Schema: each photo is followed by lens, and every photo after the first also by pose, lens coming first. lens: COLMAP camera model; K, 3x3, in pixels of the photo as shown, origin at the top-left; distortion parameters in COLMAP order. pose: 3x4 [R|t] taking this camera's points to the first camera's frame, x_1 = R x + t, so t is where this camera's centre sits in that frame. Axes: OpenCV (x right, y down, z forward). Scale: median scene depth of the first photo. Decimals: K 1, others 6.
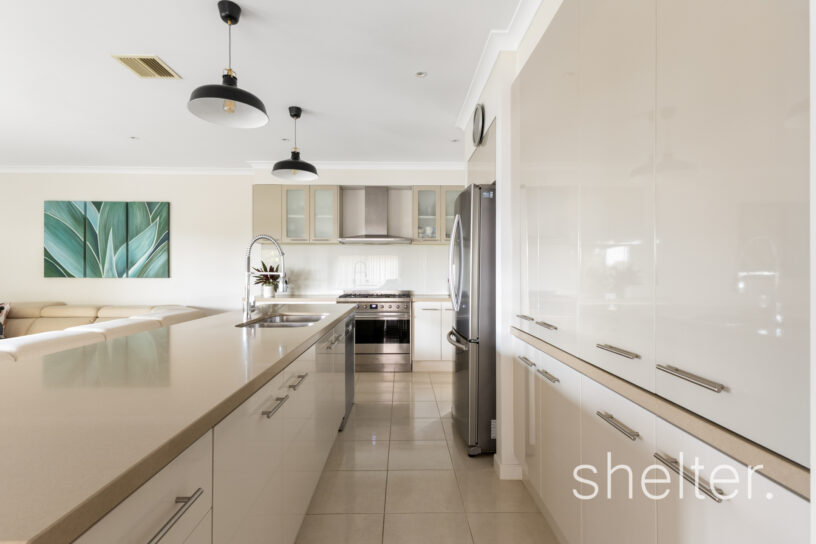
lens RADIAL K [[379.7, 0, 412.7], [0, 379.7, 273.6], [0, 0, 1]] dist [0.000741, -0.000050]
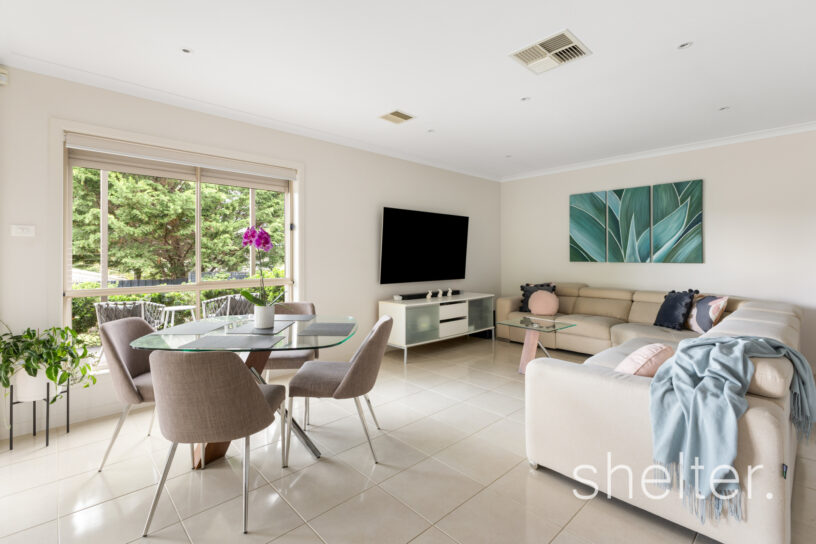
lens RADIAL K [[379.7, 0, 408.5], [0, 379.7, 258.0], [0, 0, 1]] dist [0.000741, -0.000050]
pose [[0.668727, 0.000043, -0.743508, -0.439727], [-0.001960, 0.999997, -0.001705, 0.001828], [0.743505, 0.002597, 0.668725, -0.130419]]
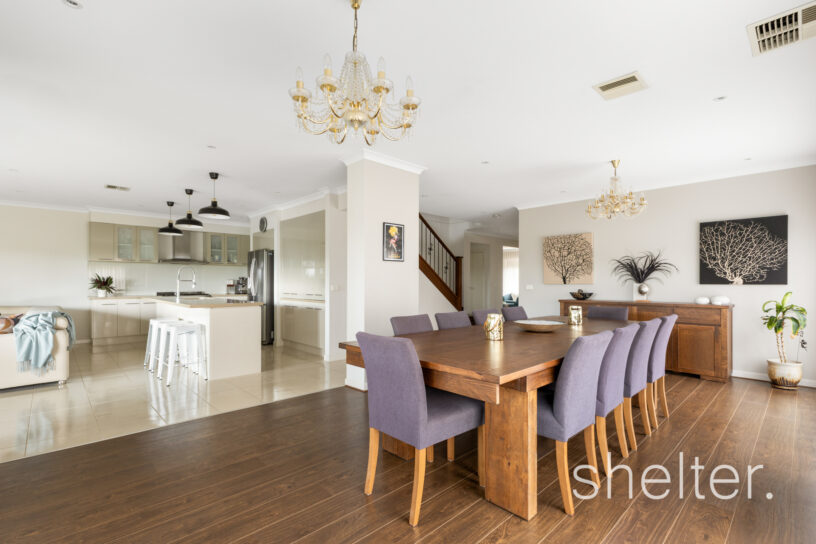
lens RADIAL K [[379.7, 0, 410.8], [0, 379.7, 280.1], [0, 0, 1]] dist [0.000741, -0.000050]
pose [[0.741560, 0.003558, 0.670878, -0.464891], [0.002215, 0.999968, -0.007751, 0.009274], [-0.670883, 0.007234, 0.741528, -0.914090]]
